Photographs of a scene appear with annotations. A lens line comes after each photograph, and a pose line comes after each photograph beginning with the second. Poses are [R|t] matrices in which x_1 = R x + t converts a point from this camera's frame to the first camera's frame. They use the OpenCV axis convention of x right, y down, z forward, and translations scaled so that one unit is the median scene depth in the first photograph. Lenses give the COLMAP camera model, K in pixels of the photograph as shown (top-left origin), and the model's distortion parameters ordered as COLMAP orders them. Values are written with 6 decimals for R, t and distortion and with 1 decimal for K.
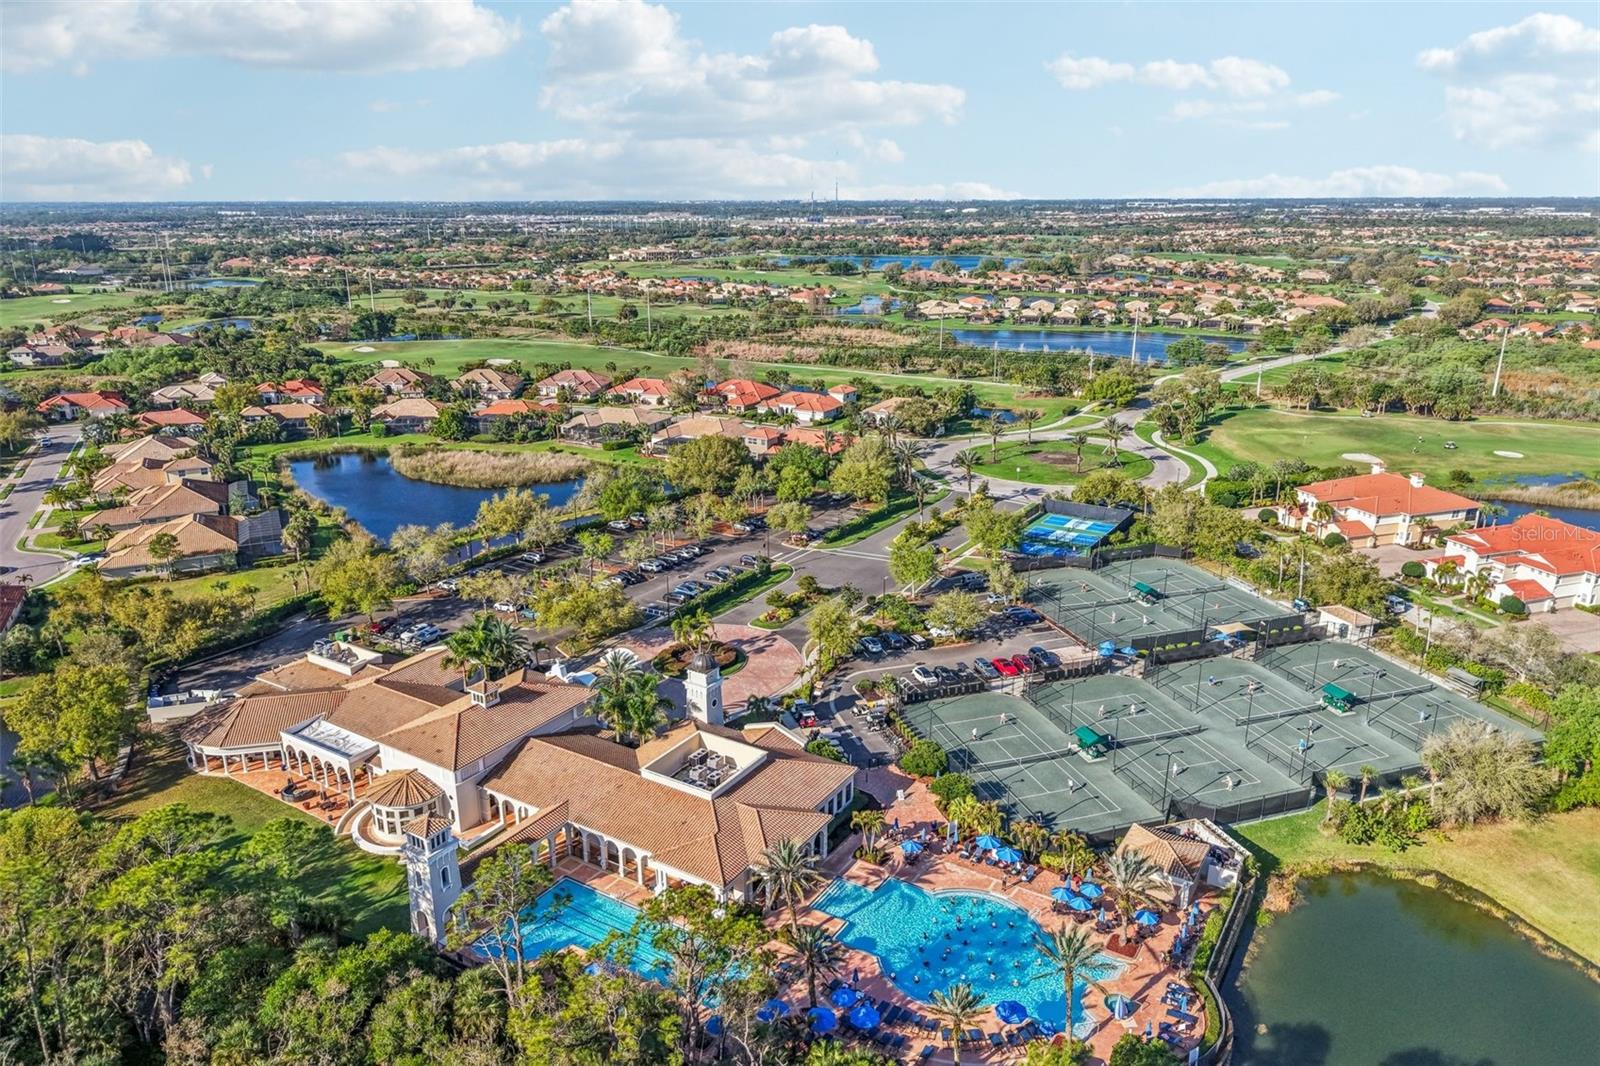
lens RADIAL K [[1106.7, 0, 800.0], [0, 1106.7, 533.0], [0, 0, 1]] dist [0.028613, -0.000219]
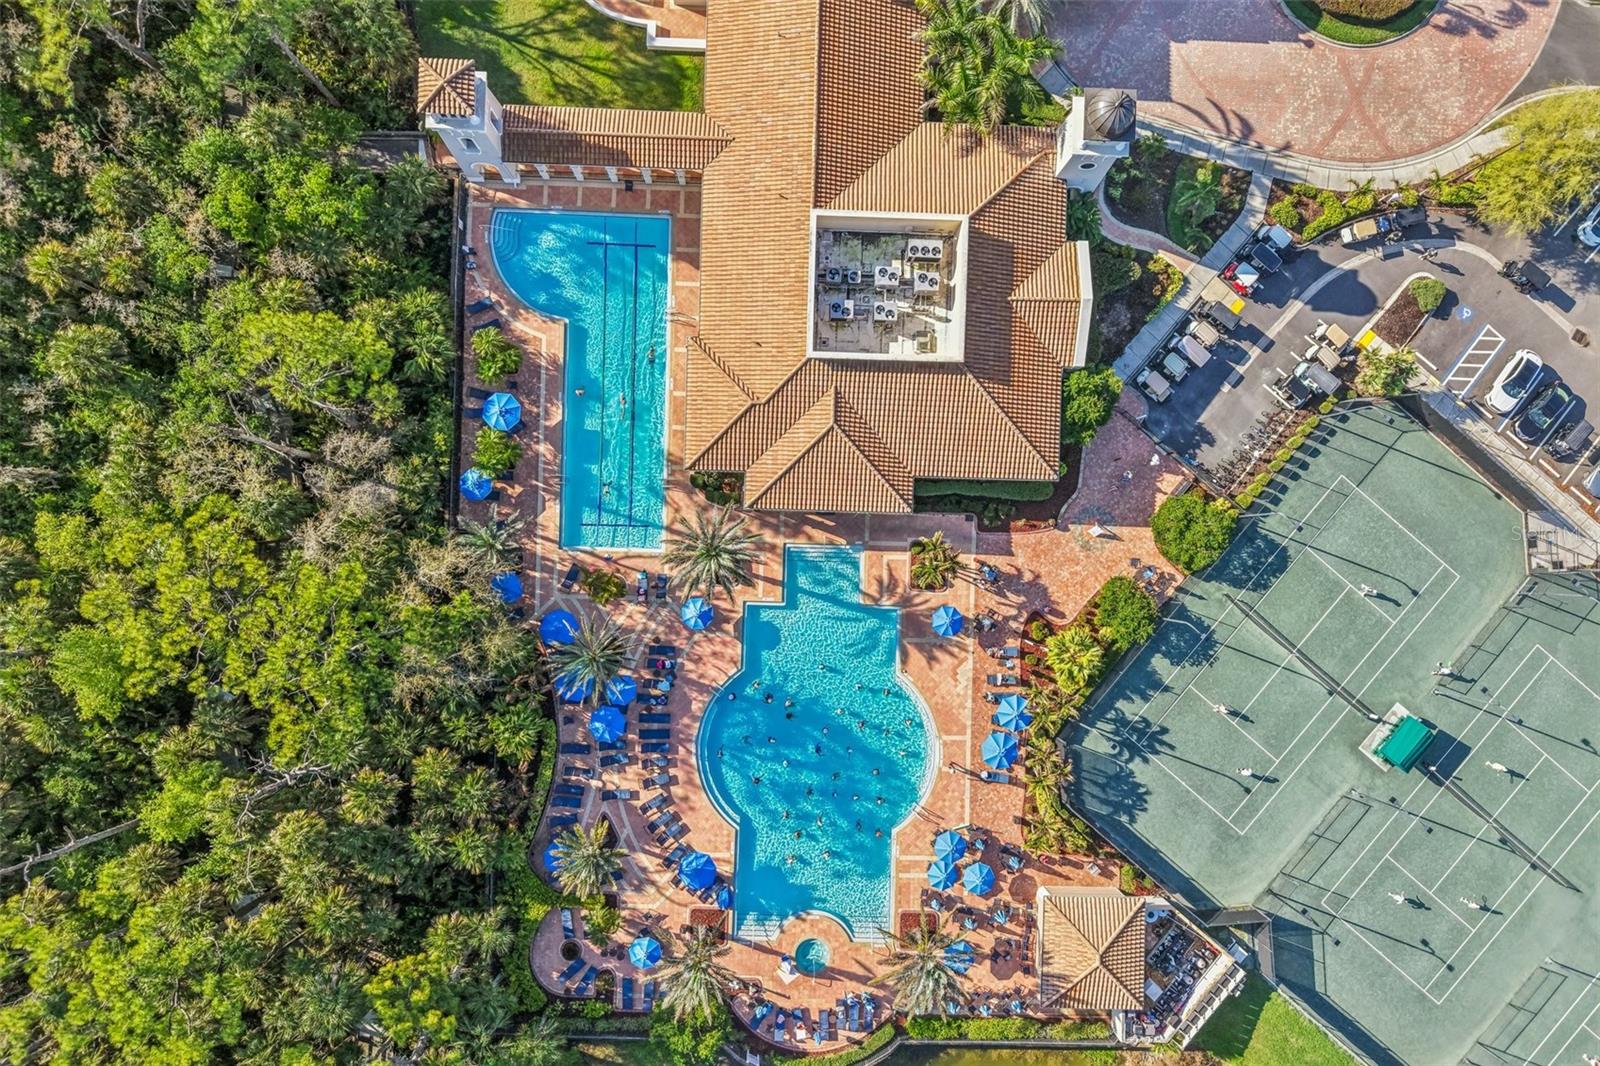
lens RADIAL K [[1106.7, 0, 800.0], [0, 1106.7, 533.0], [0, 0, 1]] dist [0.028613, -0.000219]
pose [[0.503201, 0.864088, -0.011830, 0.013715], [-0.277095, 0.174302, 0.944901, -0.256508], [0.818540, -0.472197, 0.327143, 0.546618]]
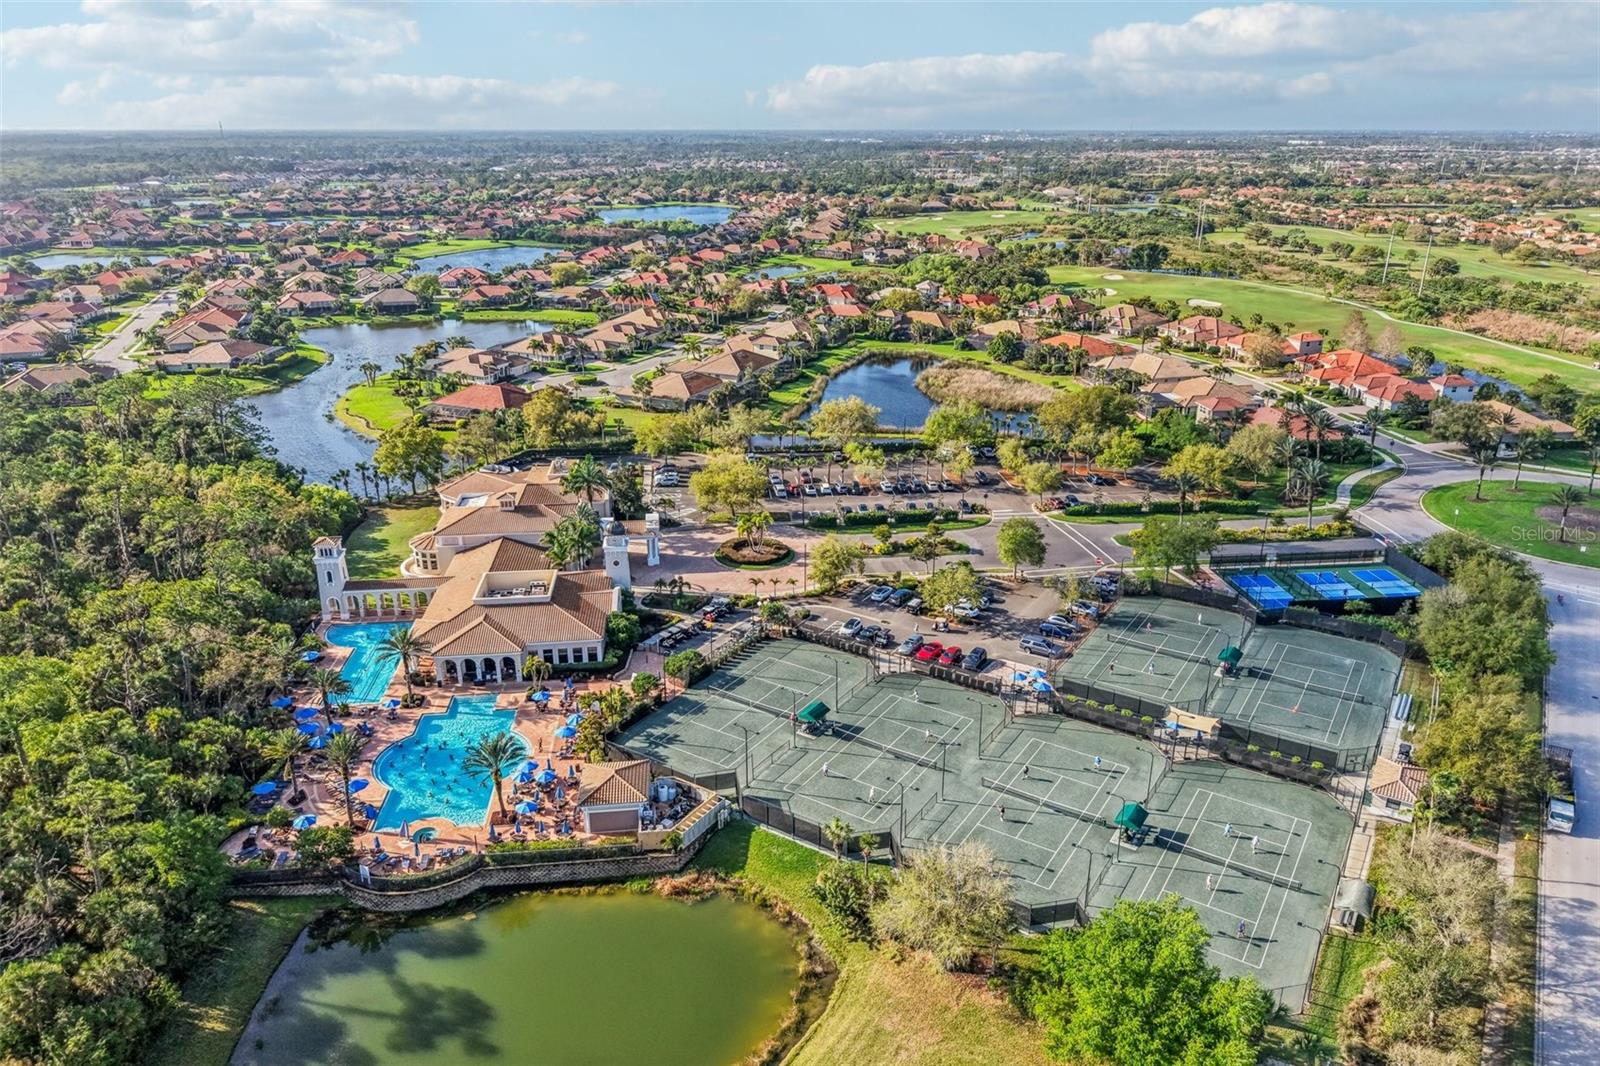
lens RADIAL K [[1106.7, 0, 800.0], [0, 1106.7, 533.0], [0, 0, 1]] dist [0.028613, -0.000219]
pose [[0.613165, 0.276841, -0.739856, 0.816371], [-0.238251, 0.957778, 0.160930, -0.103226], [0.753170, 0.077595, 0.653234, 0.318349]]
